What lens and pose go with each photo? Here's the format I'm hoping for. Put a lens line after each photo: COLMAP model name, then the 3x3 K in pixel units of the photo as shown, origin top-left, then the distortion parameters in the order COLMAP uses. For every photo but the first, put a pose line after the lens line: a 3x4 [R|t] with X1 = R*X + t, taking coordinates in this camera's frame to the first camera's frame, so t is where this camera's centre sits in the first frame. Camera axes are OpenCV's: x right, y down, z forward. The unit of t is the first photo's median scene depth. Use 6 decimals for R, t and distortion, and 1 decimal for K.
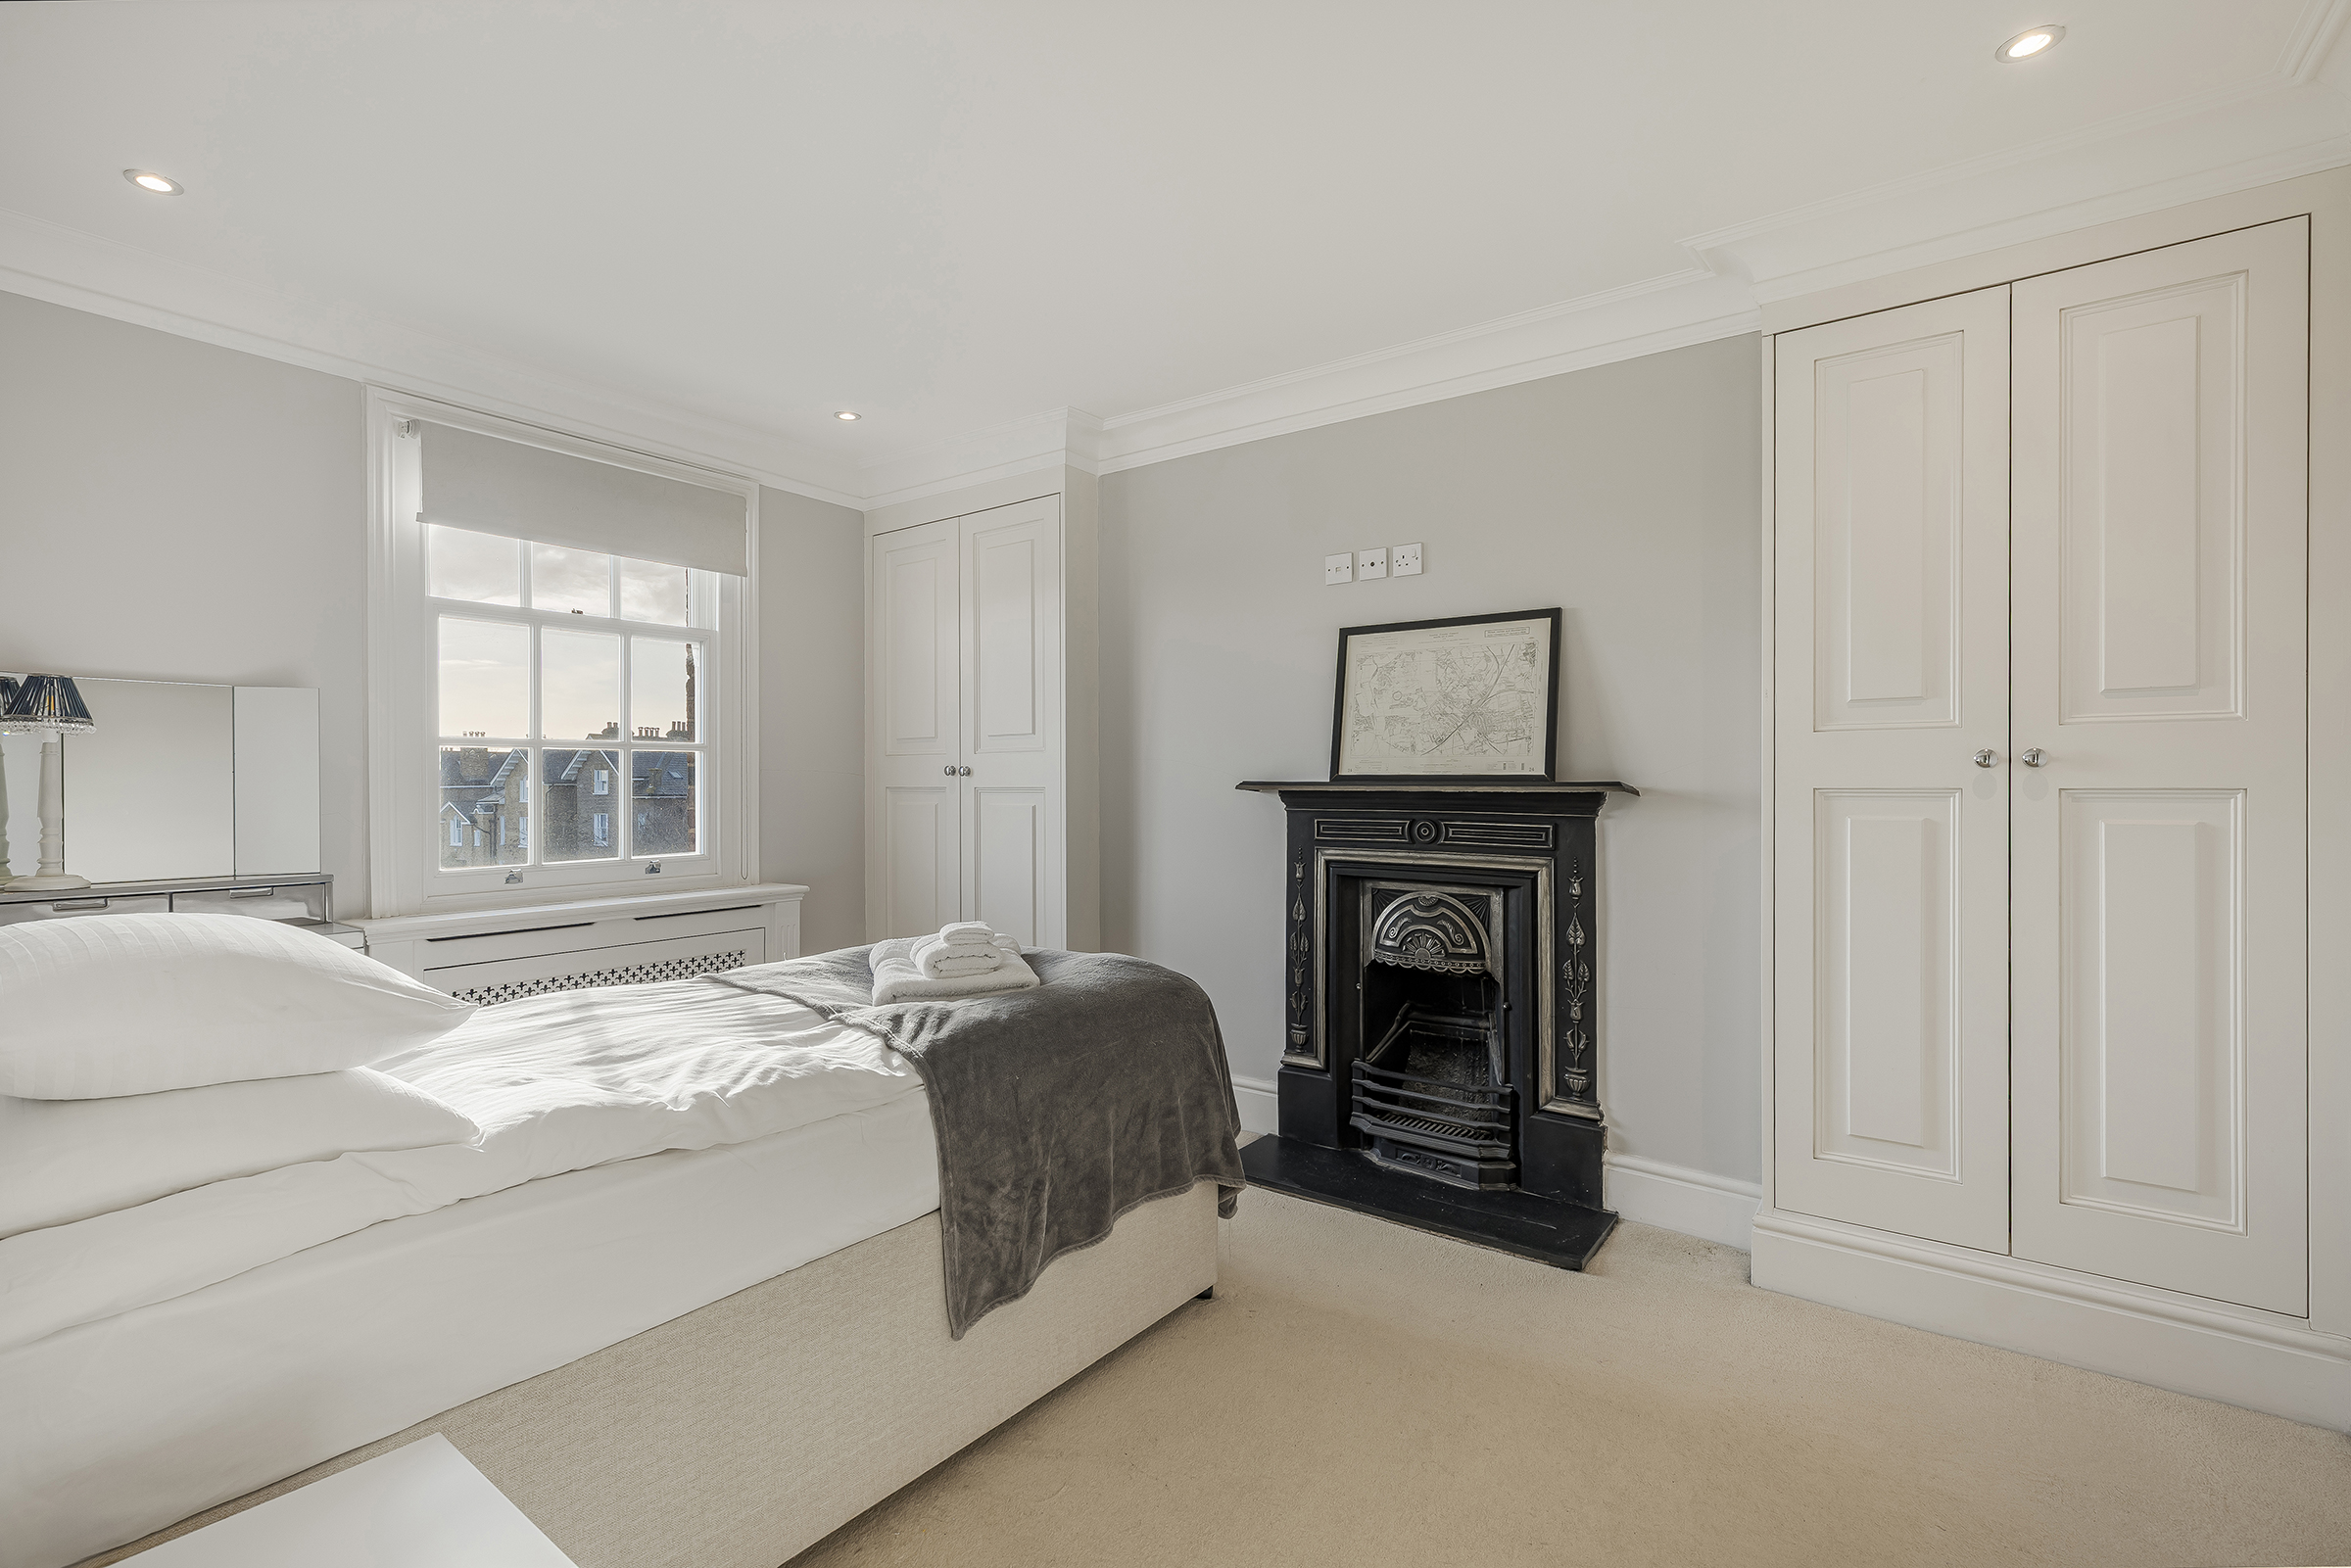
lens RADIAL K [[1054.4, 0, 1175.5], [0, 1054.4, 784.0], [0, 0, 1]] dist [0.003110, 0.000463]
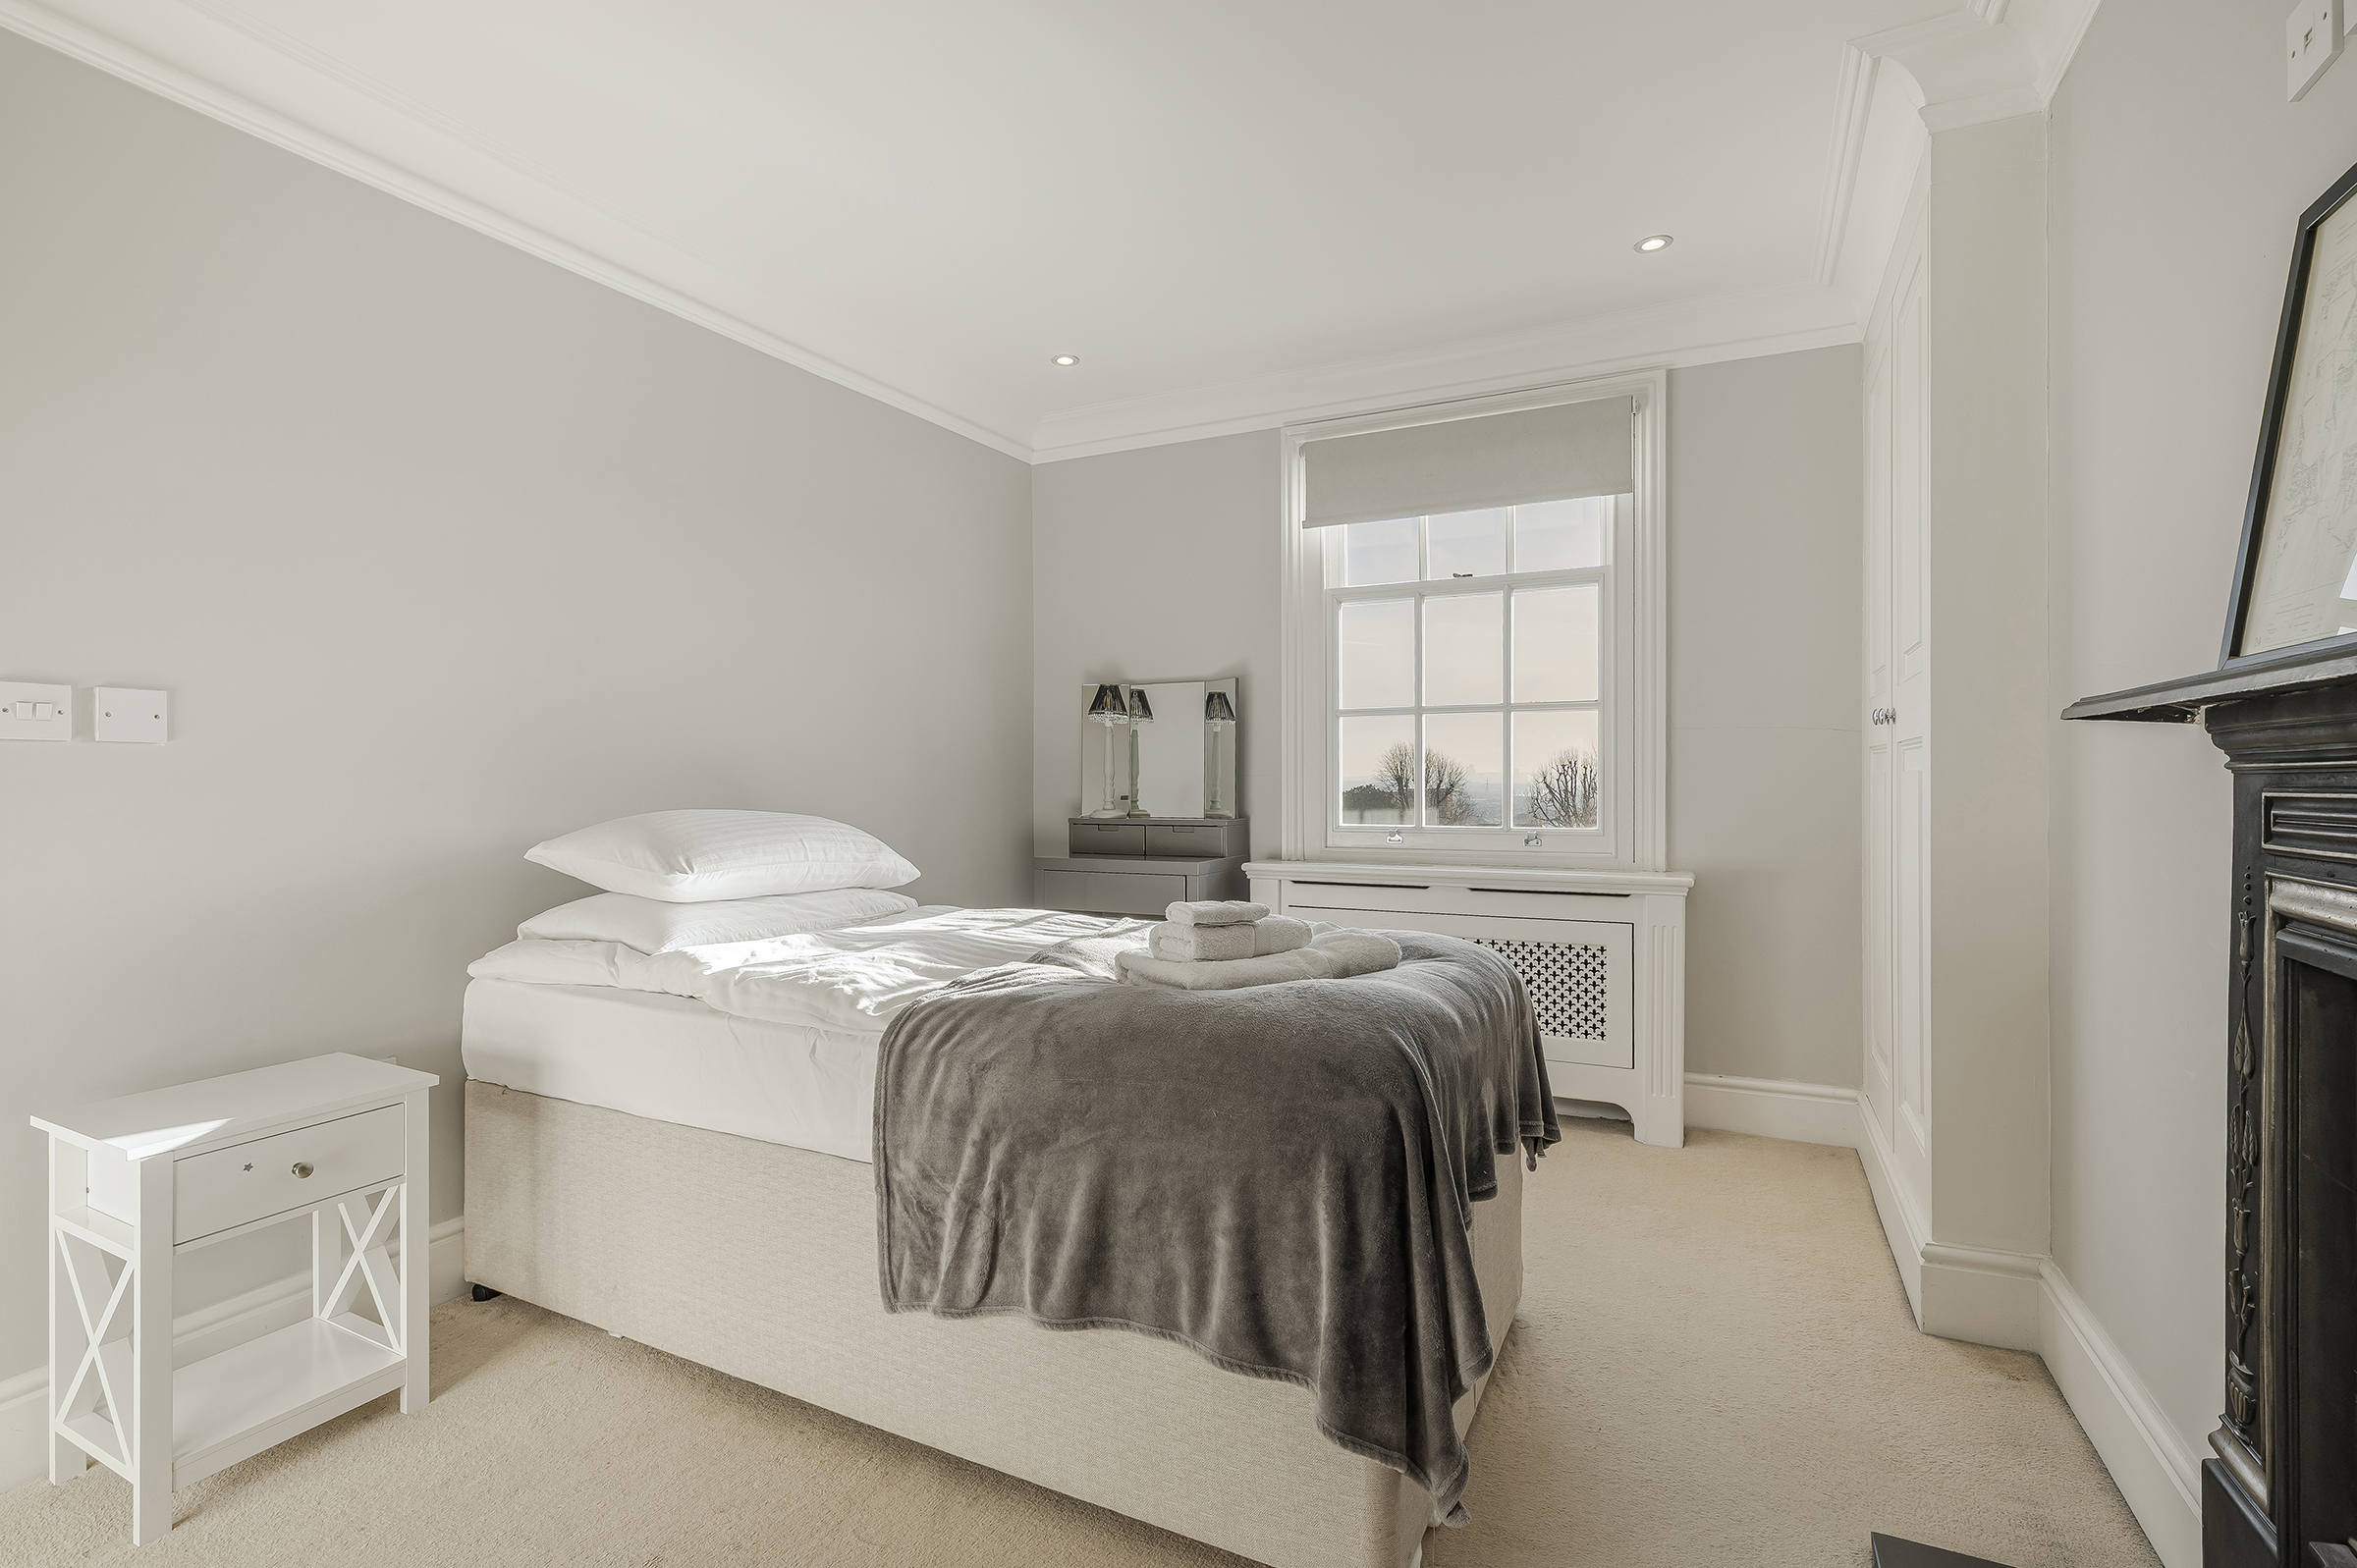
lens RADIAL K [[1099.8, 0, 1178.5], [0, 1099.8, 784.0], [0, 0, 1]] dist [-0.002407, -0.000233]
pose [[0.166809, 0.003931, -0.985981, 0.436818], [0.004340, 0.999979, 0.004721, 0.028305], [0.985980, -0.005067, 0.166788, 0.596621]]
